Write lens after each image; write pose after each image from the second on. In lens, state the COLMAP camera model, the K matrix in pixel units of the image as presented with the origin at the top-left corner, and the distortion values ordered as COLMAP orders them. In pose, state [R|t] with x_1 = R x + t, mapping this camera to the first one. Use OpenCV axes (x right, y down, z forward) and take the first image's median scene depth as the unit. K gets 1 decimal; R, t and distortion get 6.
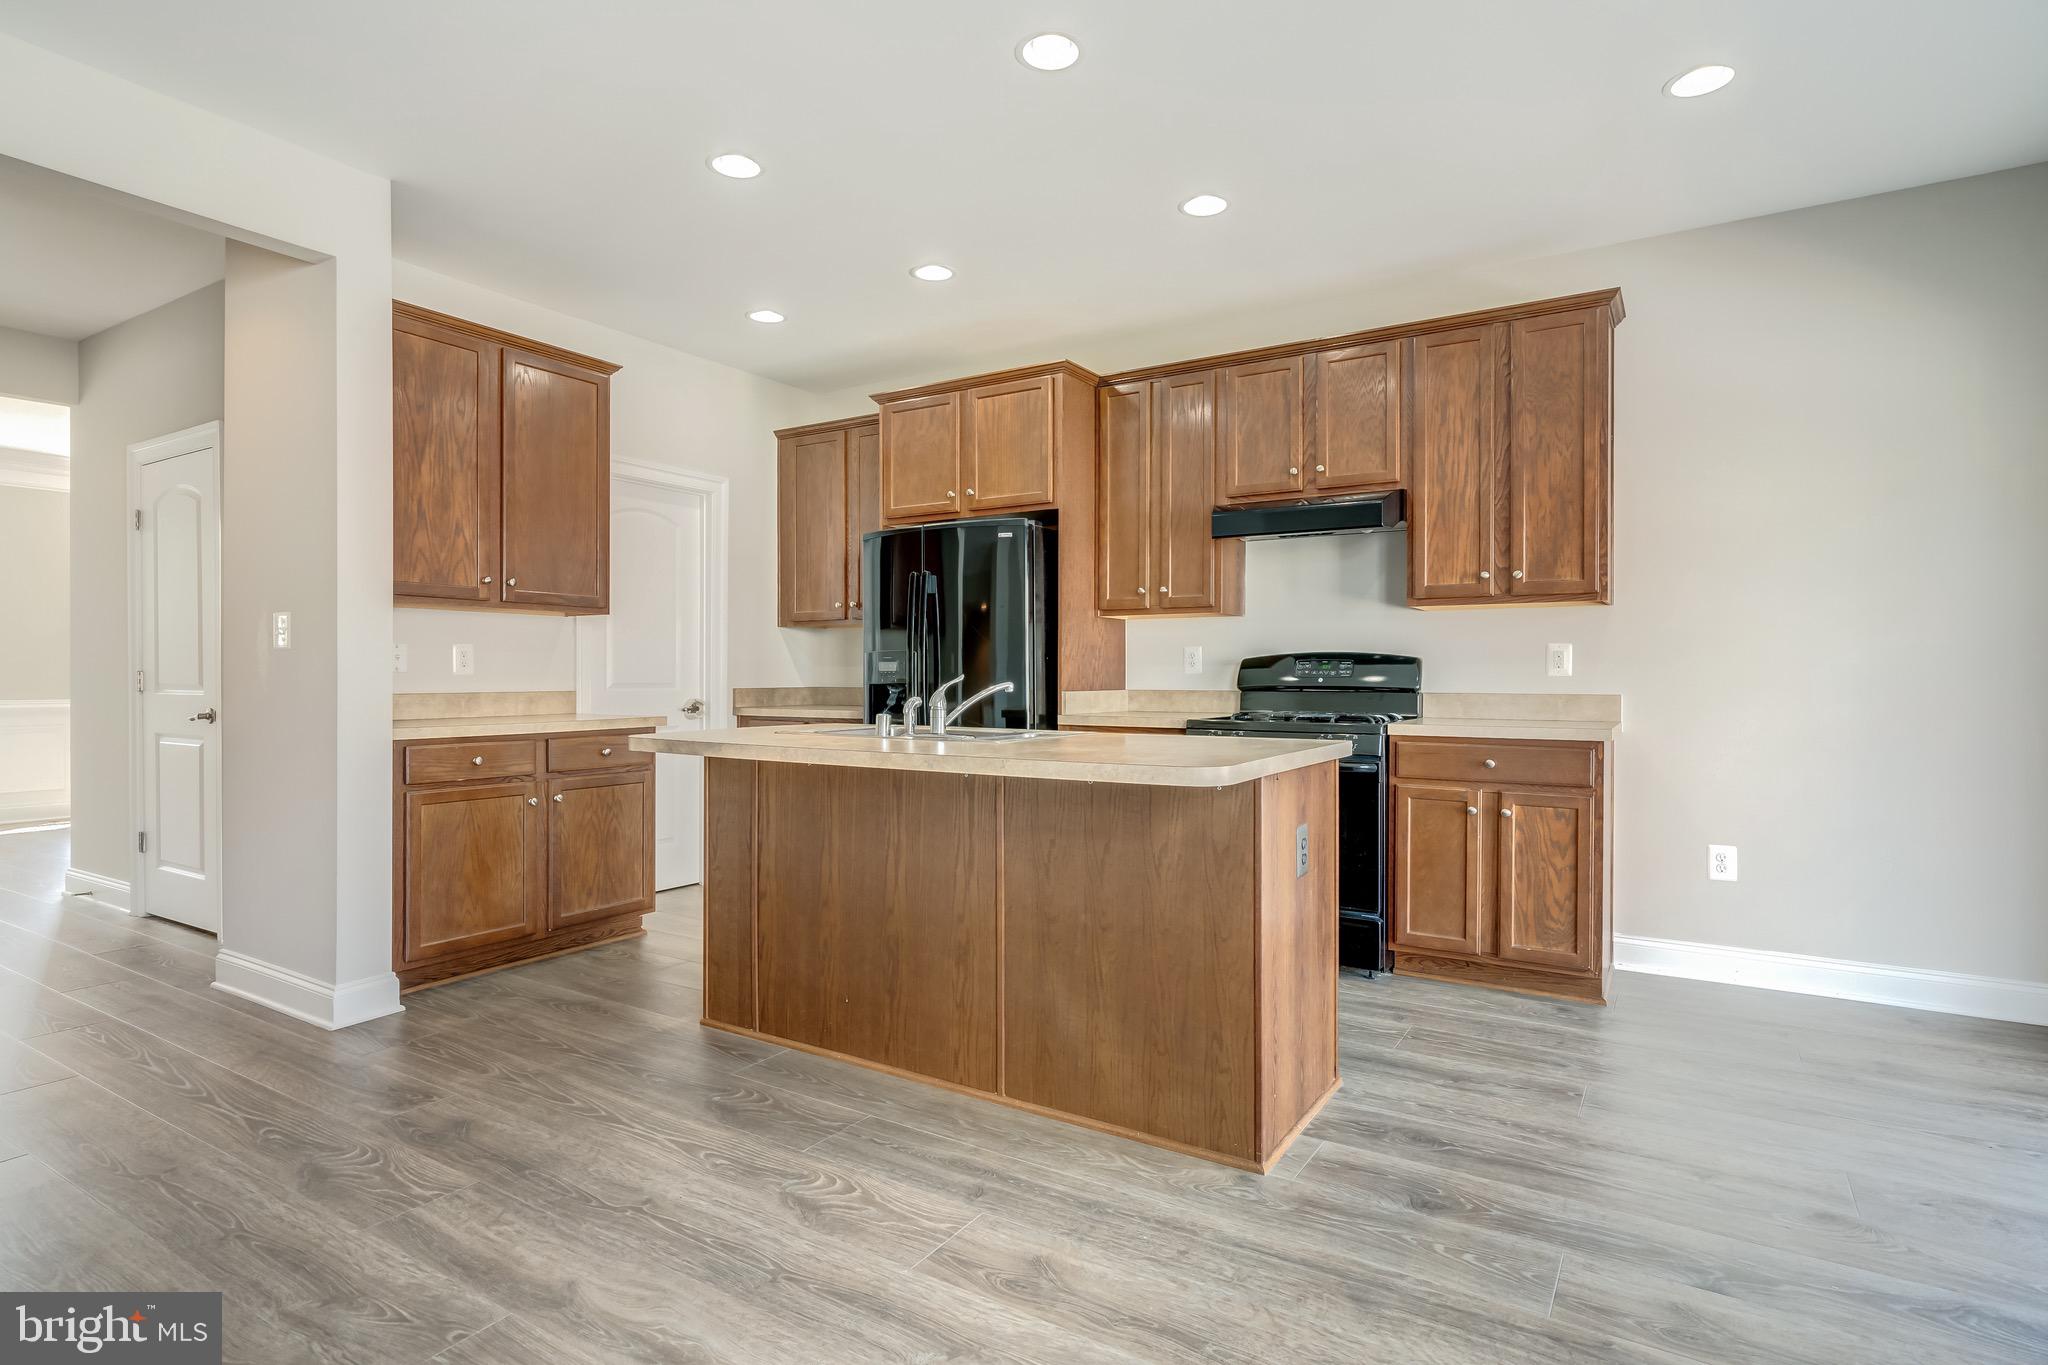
lens RADIAL K [[1030.4, 0, 1043.1], [0, 1030.4, 682.5], [0, 0, 1]] dist [0.001298, 0.000507]
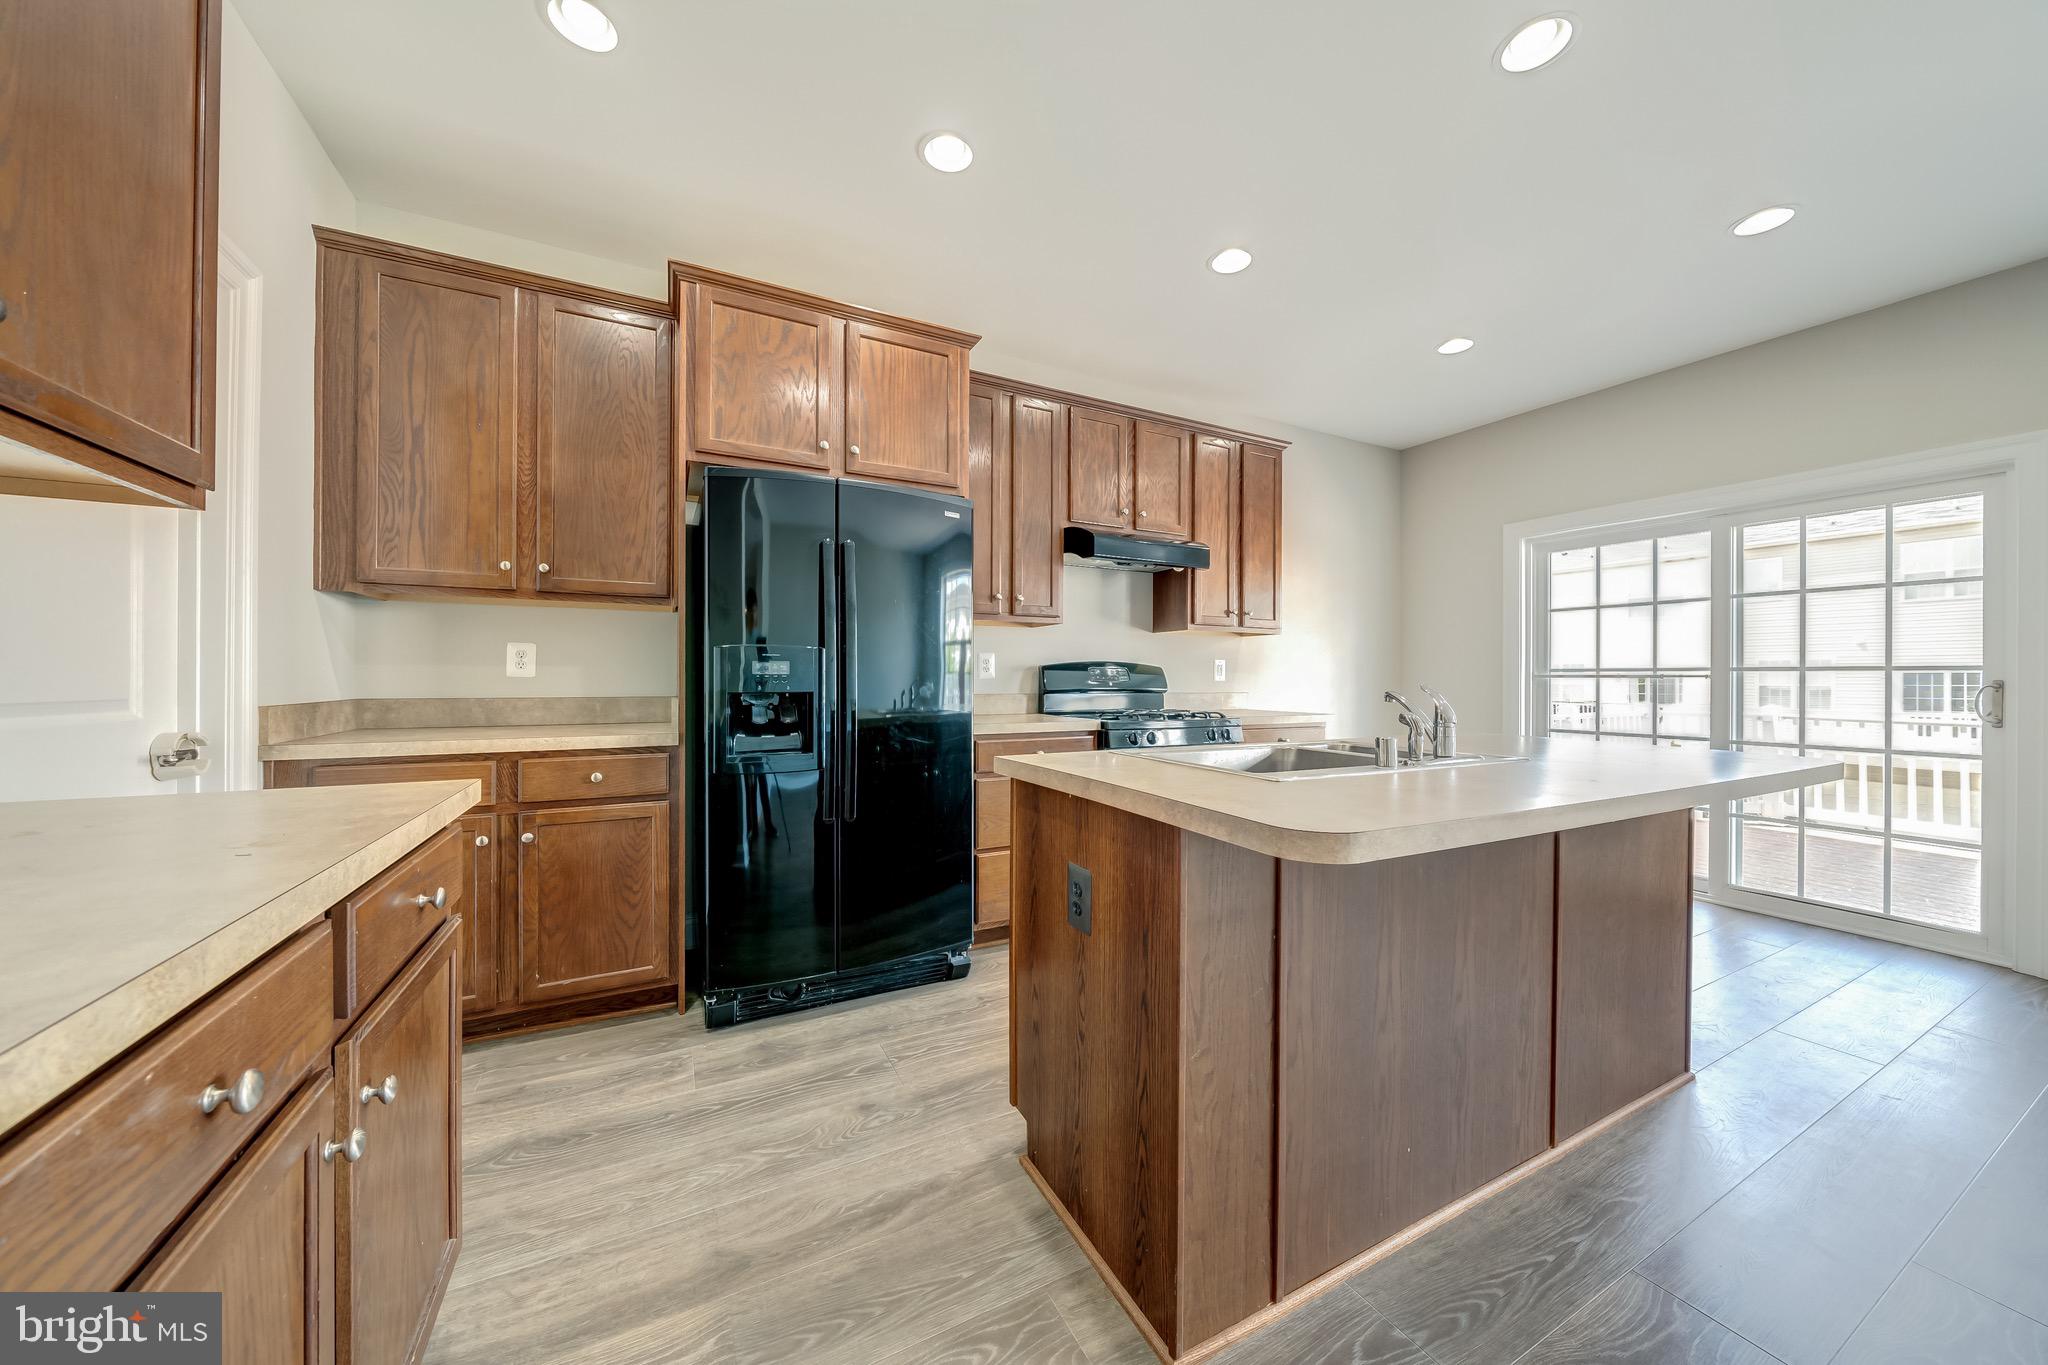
lens RADIAL K [[694.5, 0, 1006.8], [0, 694.5, 681.8], [0, 0, 1]] dist [-0.005866, 0.000480]
pose [[0.525367, -0.003314, 0.850869, -0.571697], [0.002274, 0.999994, 0.002491, -0.008819], [-0.850873, 0.000627, 0.525372, 0.764604]]
